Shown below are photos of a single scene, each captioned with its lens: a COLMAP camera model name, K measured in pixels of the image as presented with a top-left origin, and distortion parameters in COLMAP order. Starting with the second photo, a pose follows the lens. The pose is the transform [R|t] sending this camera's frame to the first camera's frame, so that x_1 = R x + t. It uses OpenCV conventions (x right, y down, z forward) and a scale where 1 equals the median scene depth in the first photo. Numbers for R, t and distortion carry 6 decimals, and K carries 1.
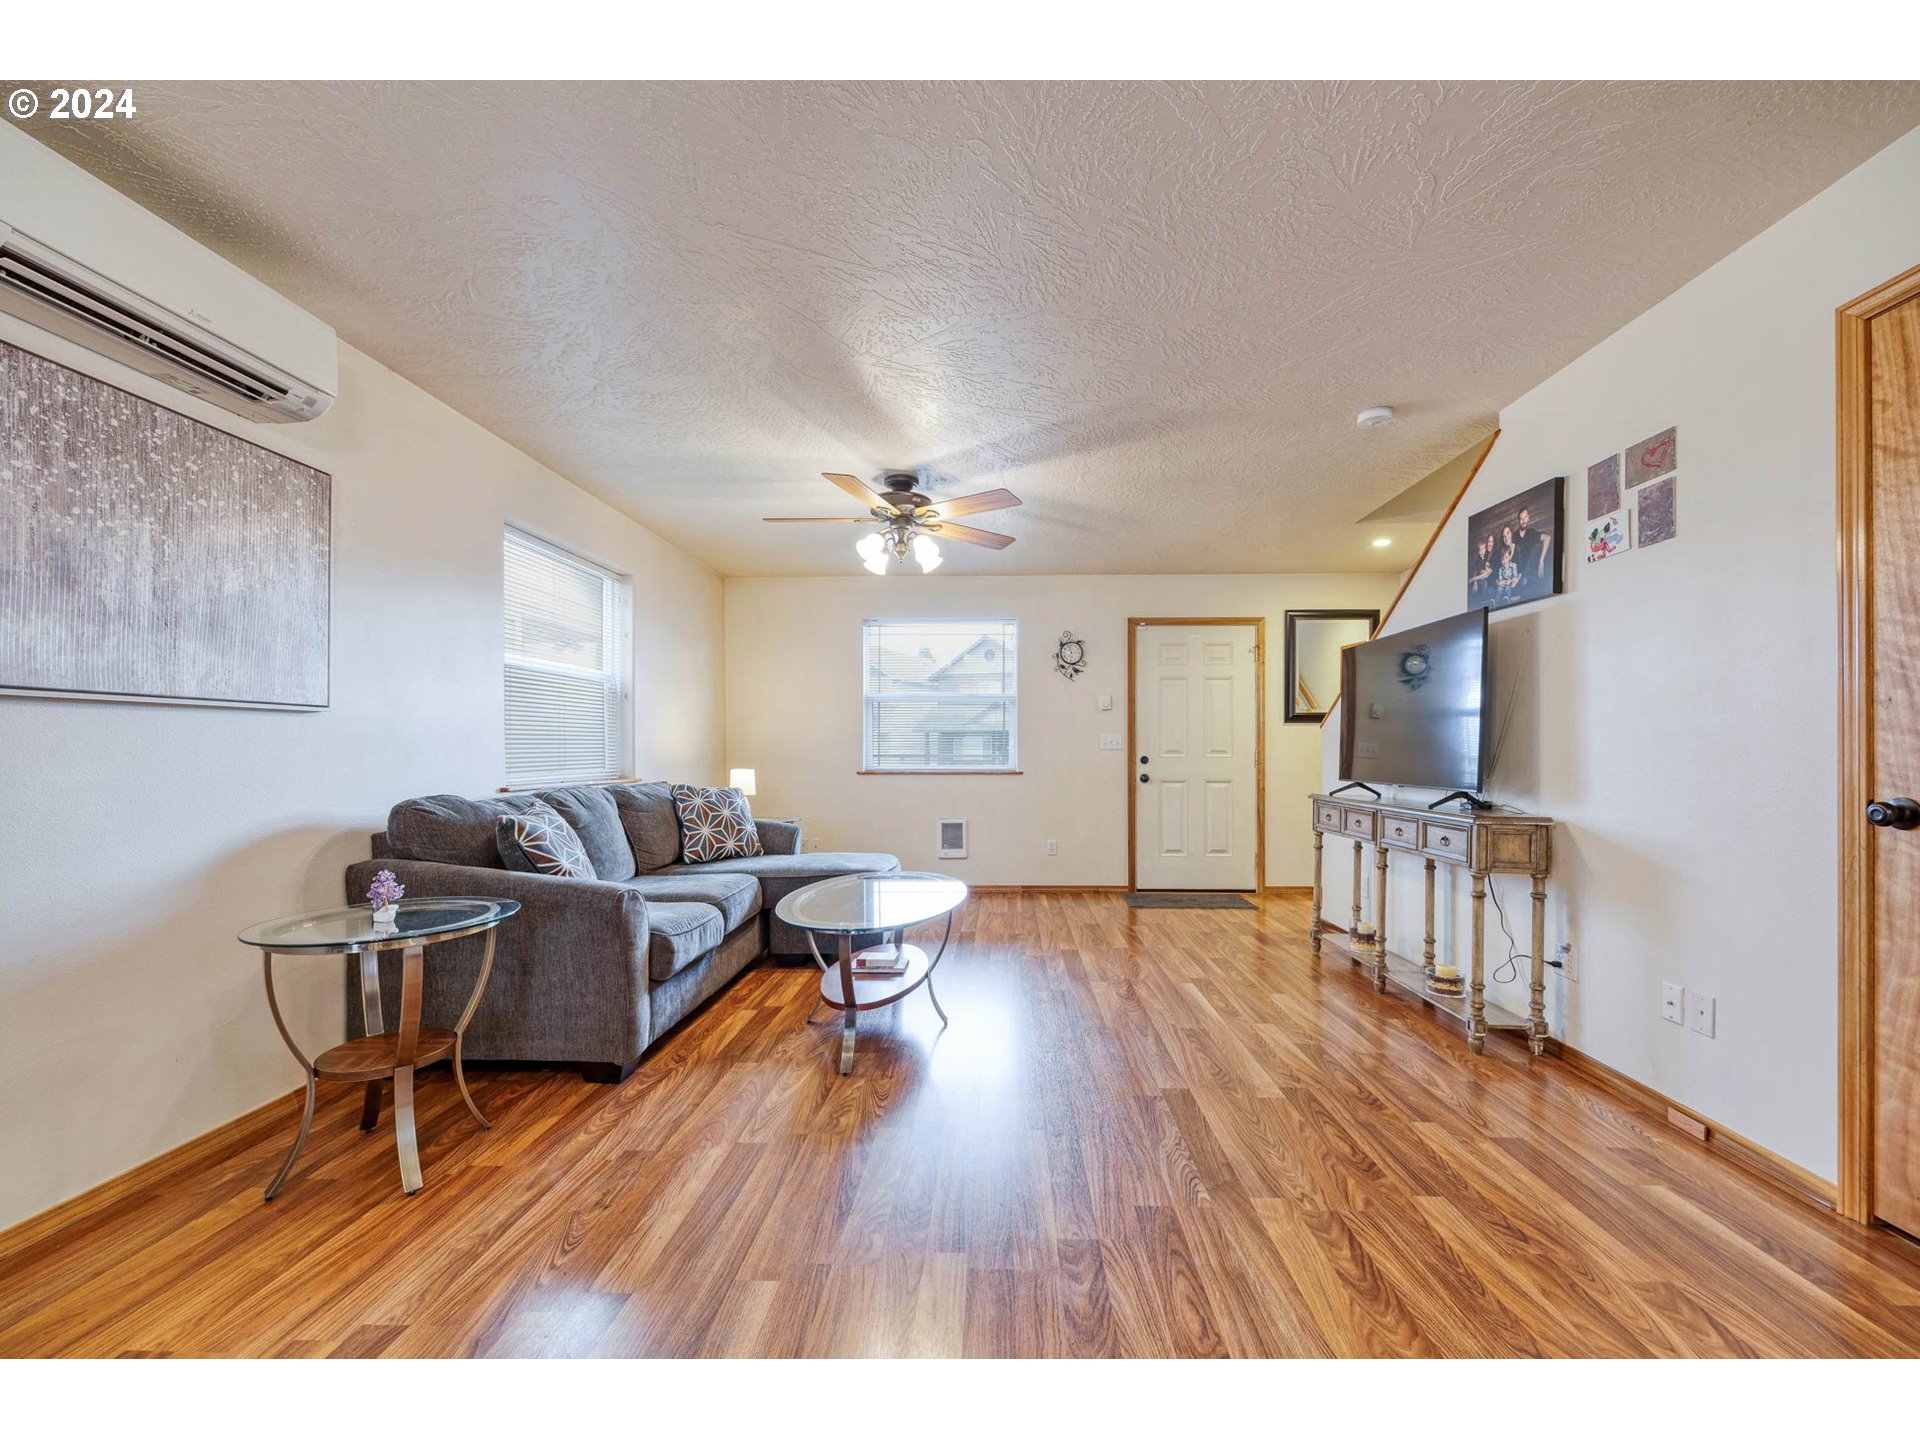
lens RADIAL K [[778.3, 0, 978.9], [0, 778.3, 751.8], [0, 0, 1]] dist [-0.005650, 0.000070]
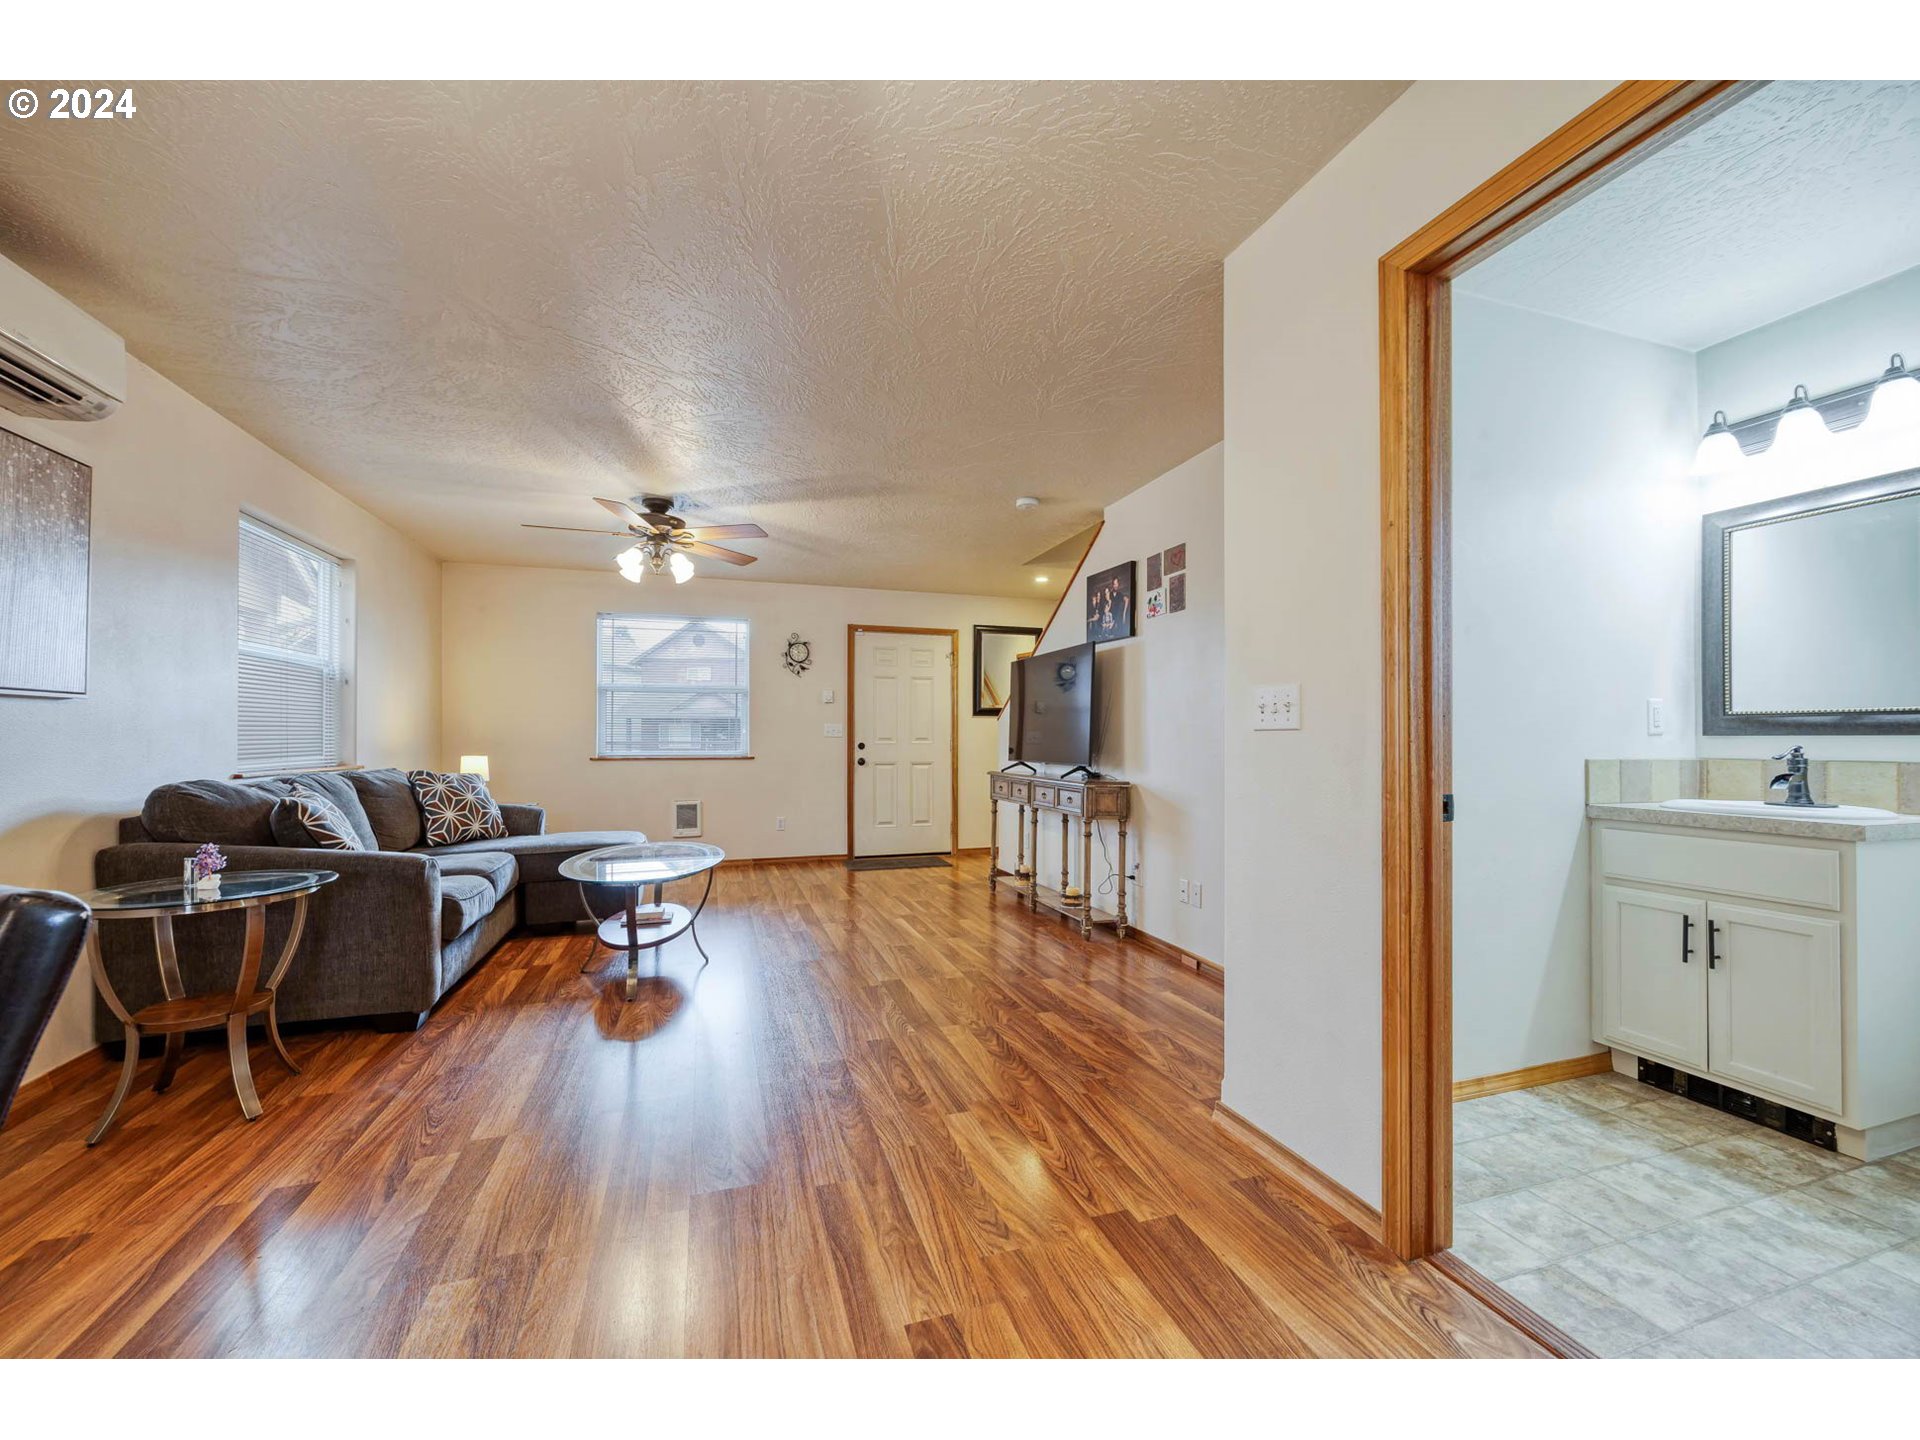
lens RADIAL K [[777.4, 0, 960.0], [0, 777.4, 720.0], [0, 0, 1]] dist [0.001170, -0.000036]
pose [[0.940657, 0.009036, 0.339238, -0.084763], [-0.000545, 0.999684, -0.025116, 0.001203], [-0.339358, 0.023441, 0.940365, -0.286089]]
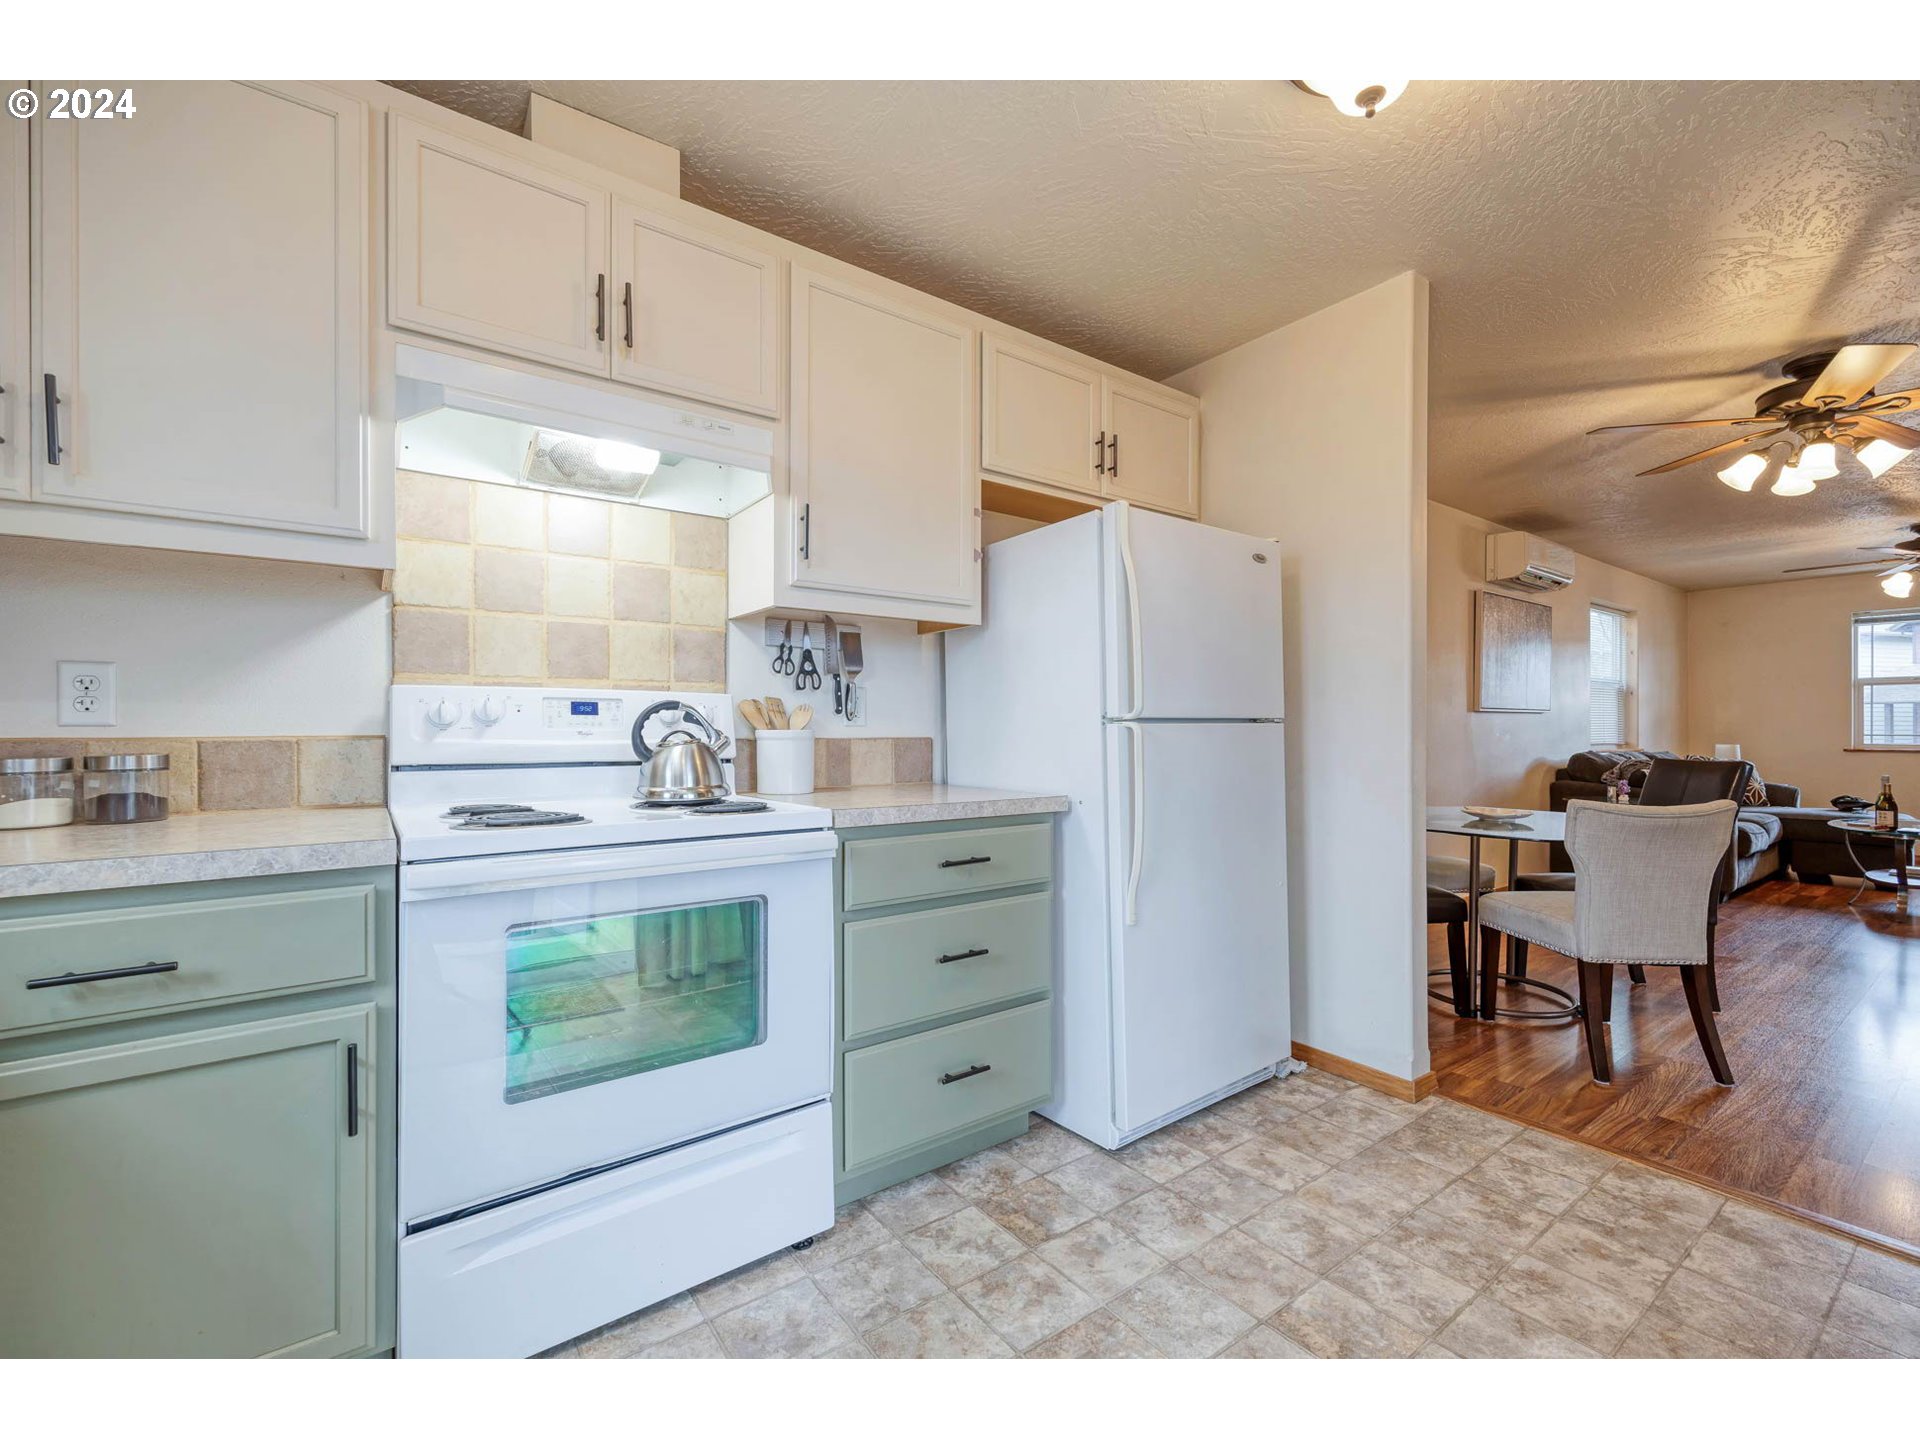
lens RADIAL K [[776.2, 0, 964.5], [0, 776.2, 739.5], [0, 0, 1]] dist [-0.009537, -0.000273]
pose [[0.597453, 0.014216, -0.801778, -0.051444], [-0.005897, 0.999894, 0.013335, 0.005665], [0.801882, -0.003239, 0.597473, -1.342948]]
